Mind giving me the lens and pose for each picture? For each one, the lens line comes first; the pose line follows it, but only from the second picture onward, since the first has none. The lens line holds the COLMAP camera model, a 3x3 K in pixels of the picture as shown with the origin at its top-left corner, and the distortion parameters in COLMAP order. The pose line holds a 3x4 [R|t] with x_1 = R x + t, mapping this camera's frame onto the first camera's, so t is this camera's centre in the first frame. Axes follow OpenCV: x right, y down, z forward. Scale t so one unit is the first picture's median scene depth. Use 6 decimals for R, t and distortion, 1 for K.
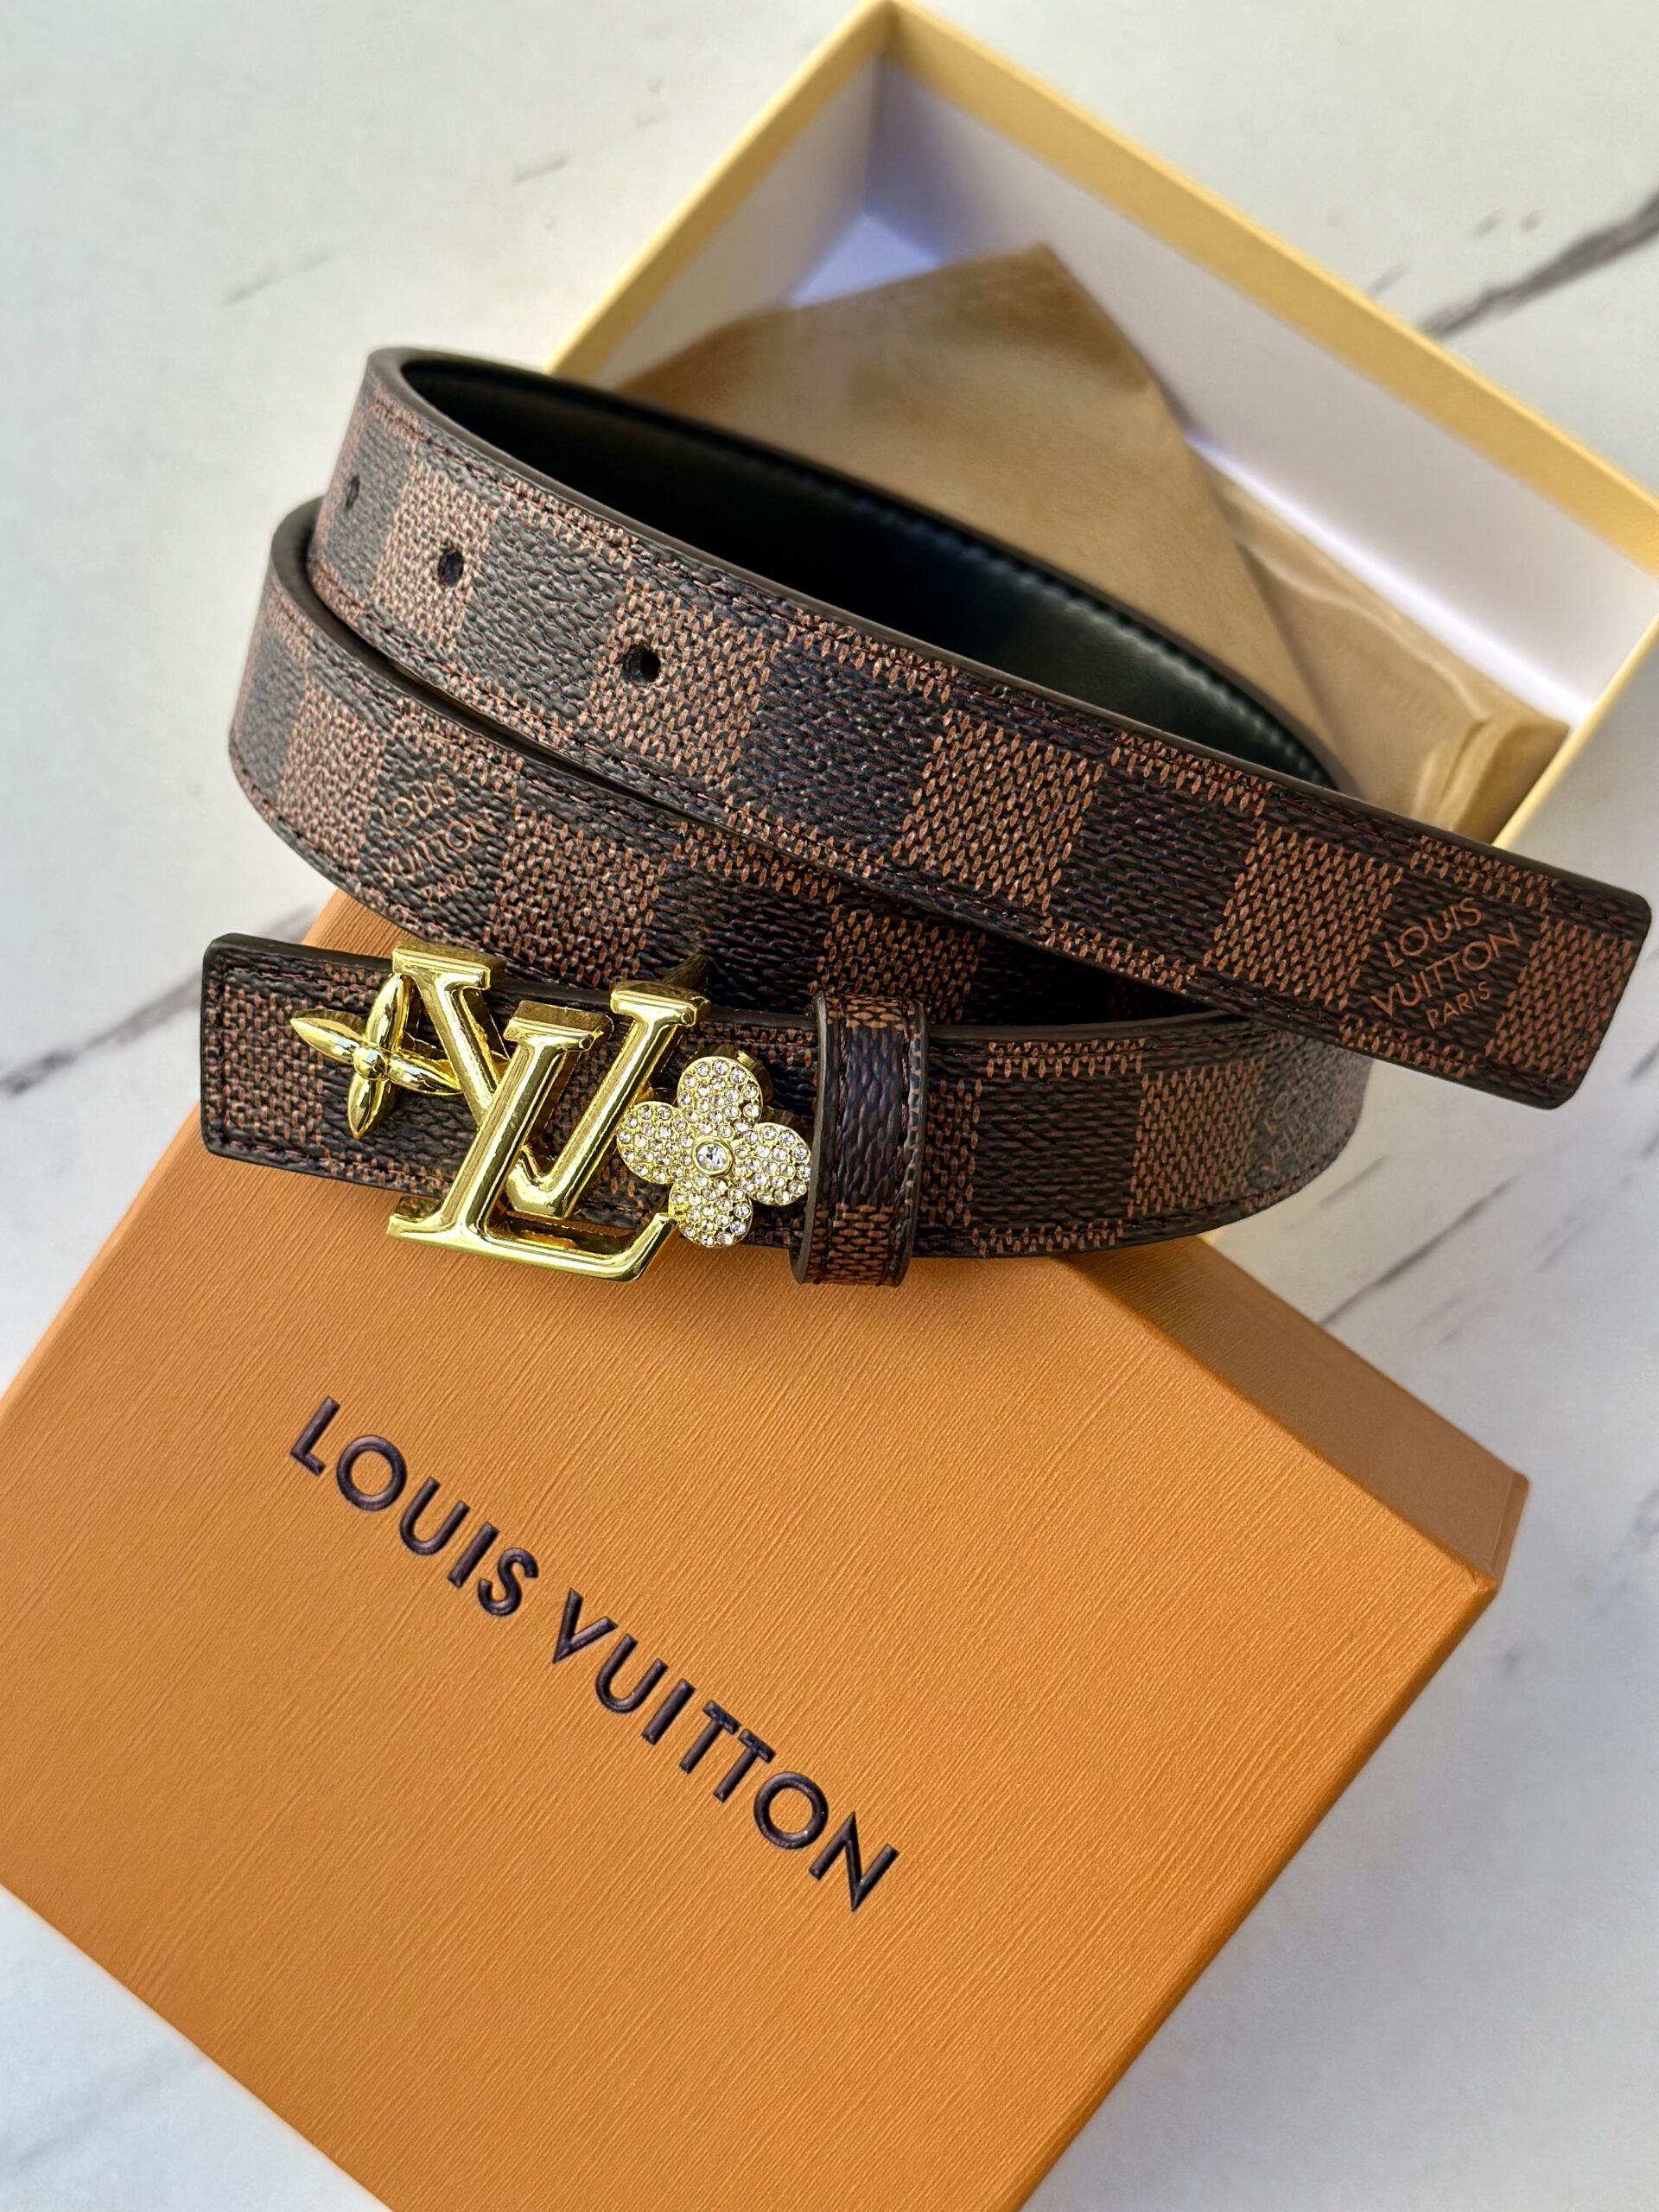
lens RADIAL K [[3194.0, 0, 838.3], [0, 3194.0, 1107.5], [0, 0, 1]] dist [0.146291, -0.199843]
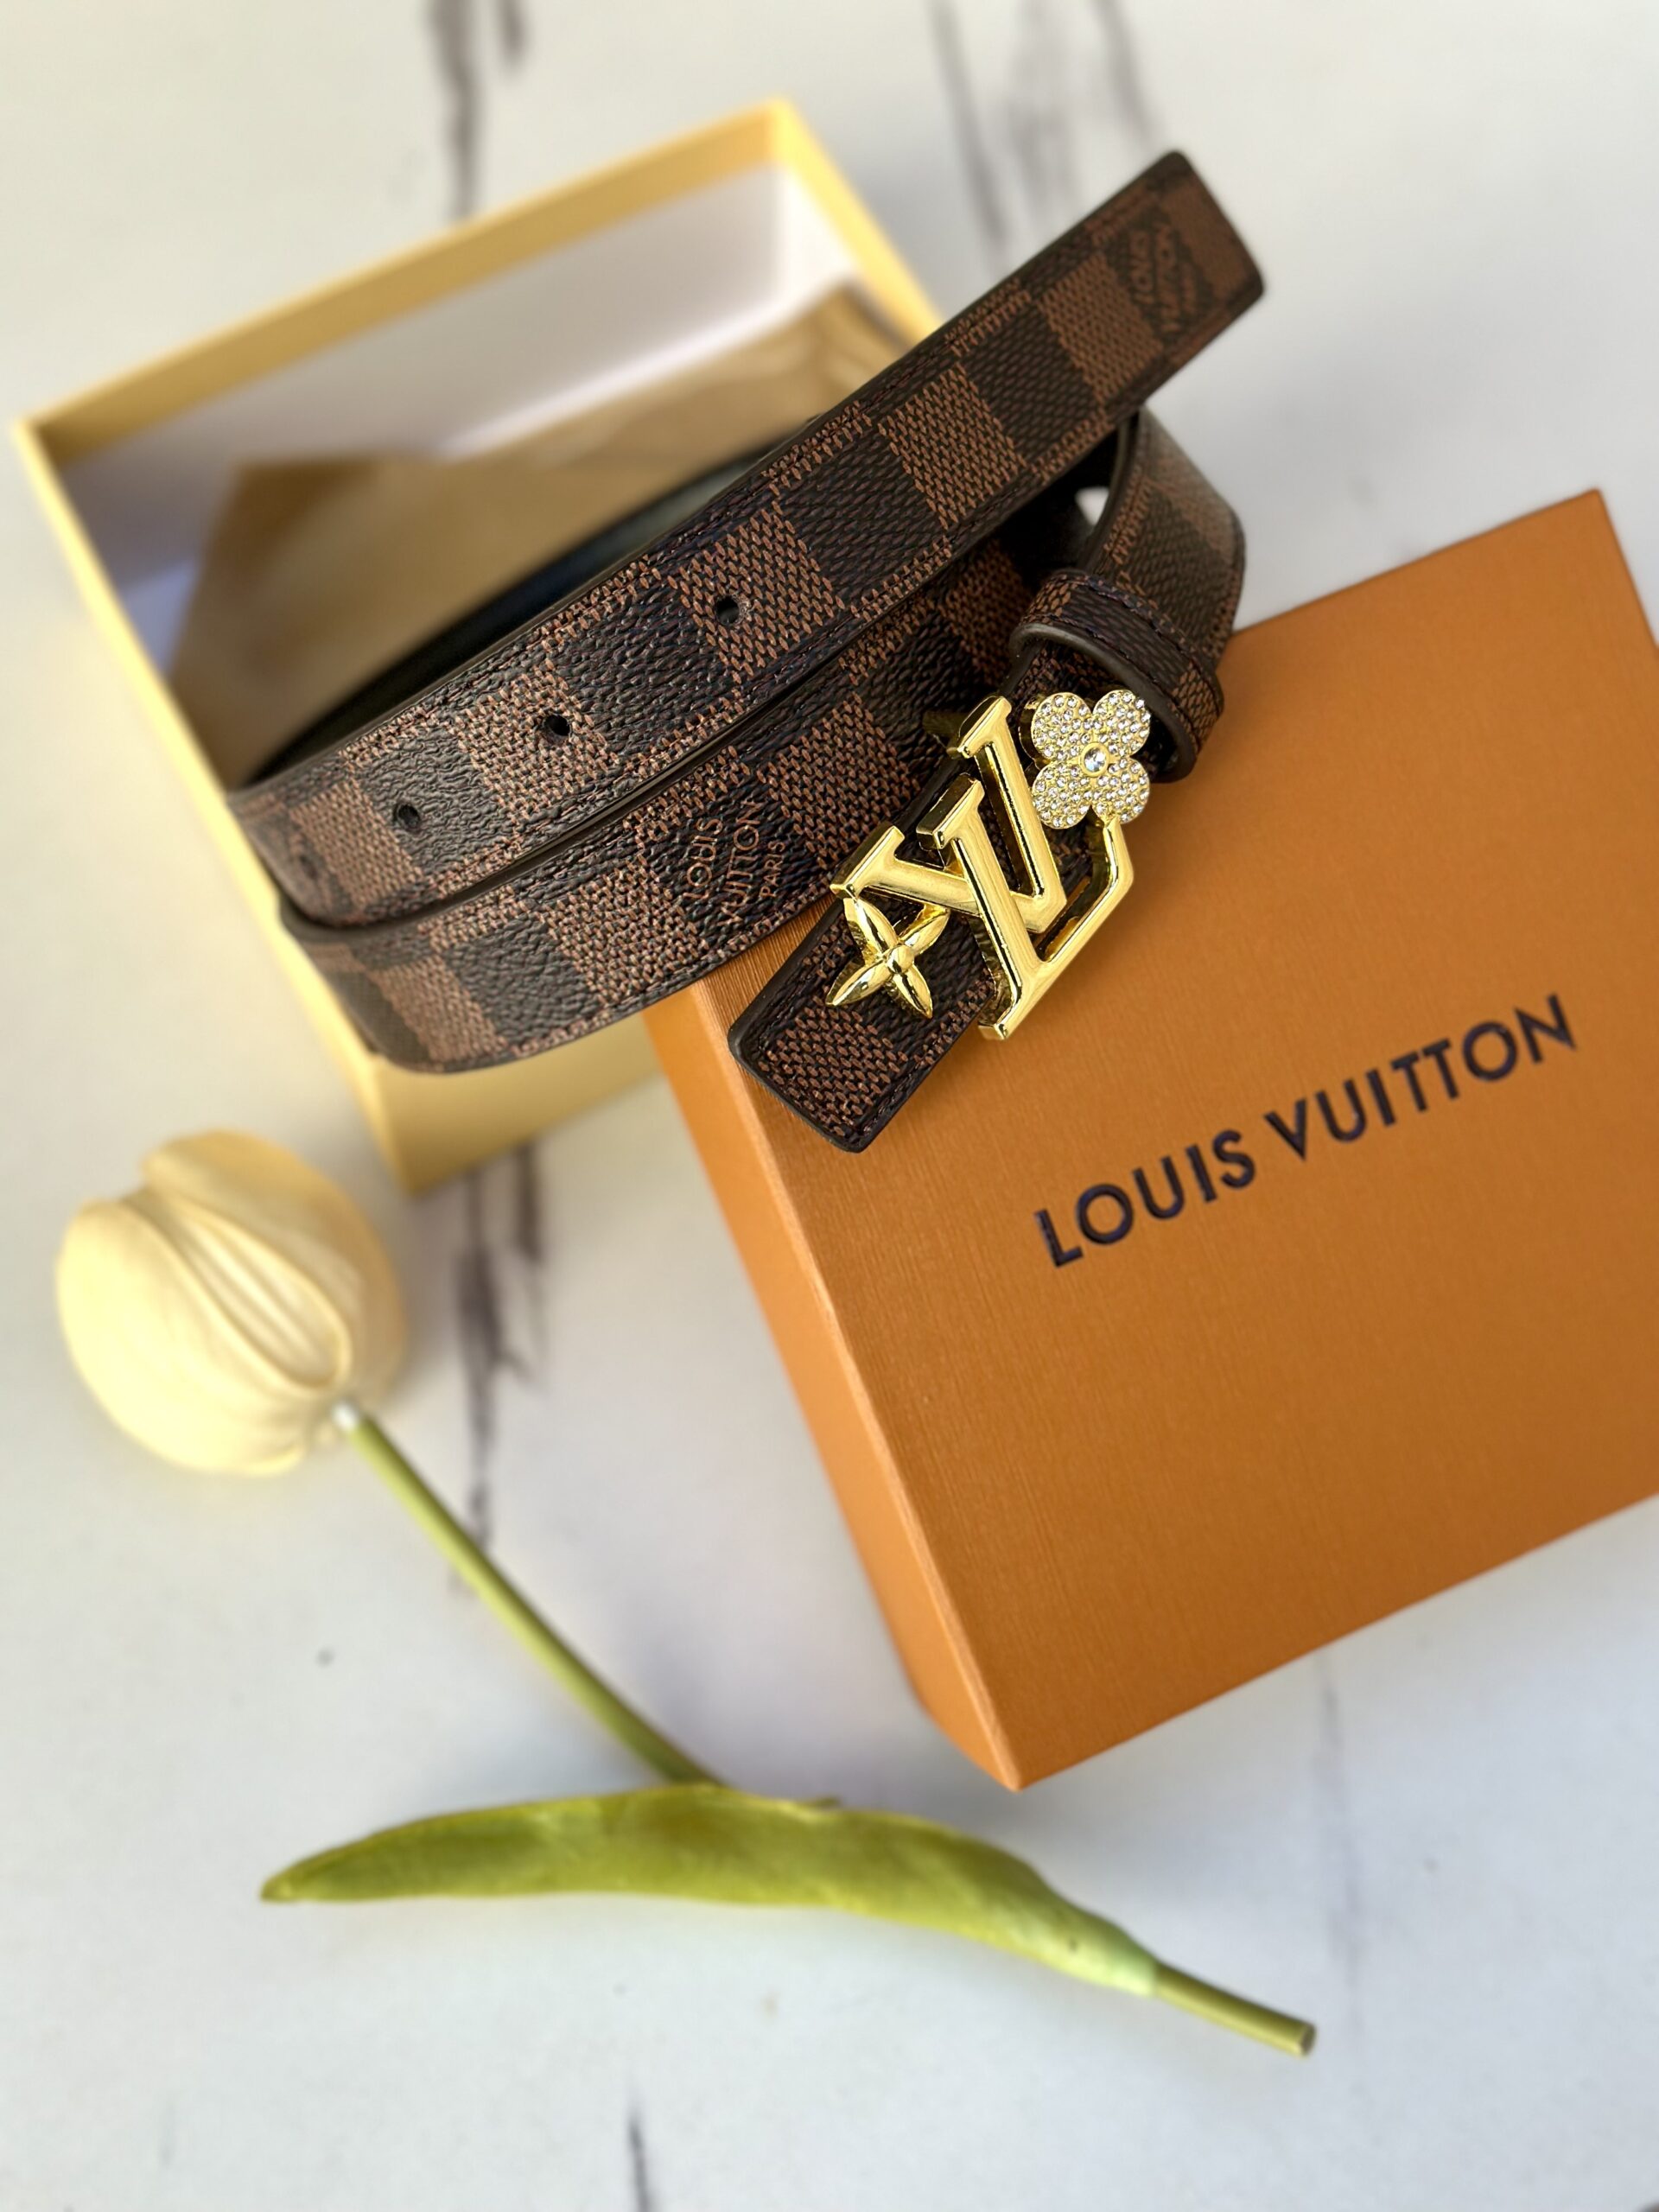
lens RADIAL K [[3194.0, 0, 838.3], [0, 3194.0, 1107.5], [0, 0, 1]] dist [0.146291, -0.199843]
pose [[0.435803, -0.840148, 0.322842, -0.592588], [0.865952, 0.489180, 0.104073, -0.132721], [-0.245365, 0.234210, 0.940714, -0.136873]]
